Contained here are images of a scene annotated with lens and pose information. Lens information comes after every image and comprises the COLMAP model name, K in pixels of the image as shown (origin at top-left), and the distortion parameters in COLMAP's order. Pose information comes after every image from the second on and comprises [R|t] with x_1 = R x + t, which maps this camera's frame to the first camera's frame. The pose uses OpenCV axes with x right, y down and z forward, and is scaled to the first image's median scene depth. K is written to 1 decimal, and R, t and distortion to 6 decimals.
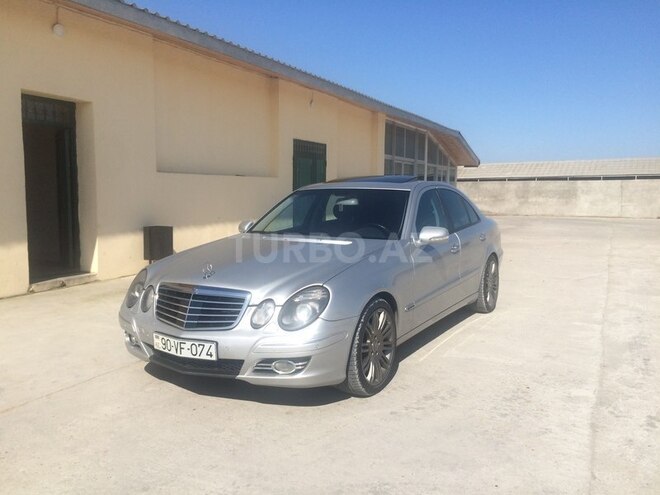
lens RADIAL K [[577.6, 0, 329.2], [0, 577.6, 246.1], [0, 0, 1]] dist [0.039857, -0.013217]
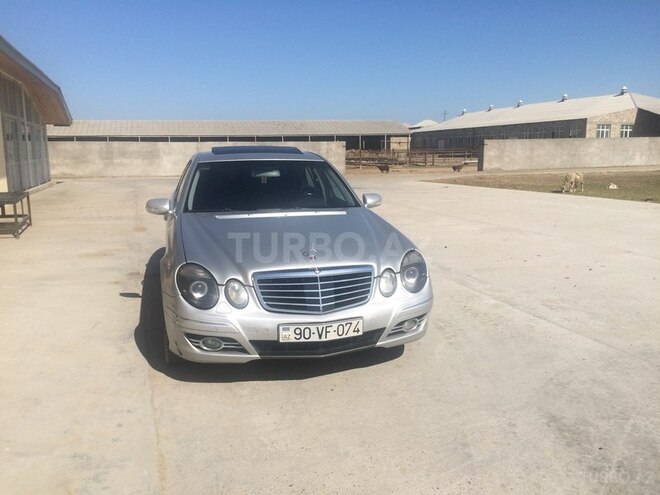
lens RADIAL K [[577.6, 0, 330.5], [0, 577.6, 248.4], [0, 0, 1]] dist [0.039857, -0.013217]
pose [[0.686358, -0.126531, 0.716172, -0.811605], [0.072971, 0.991761, 0.105288, -0.057888], [-0.723594, -0.020006, 0.689936, 0.282894]]
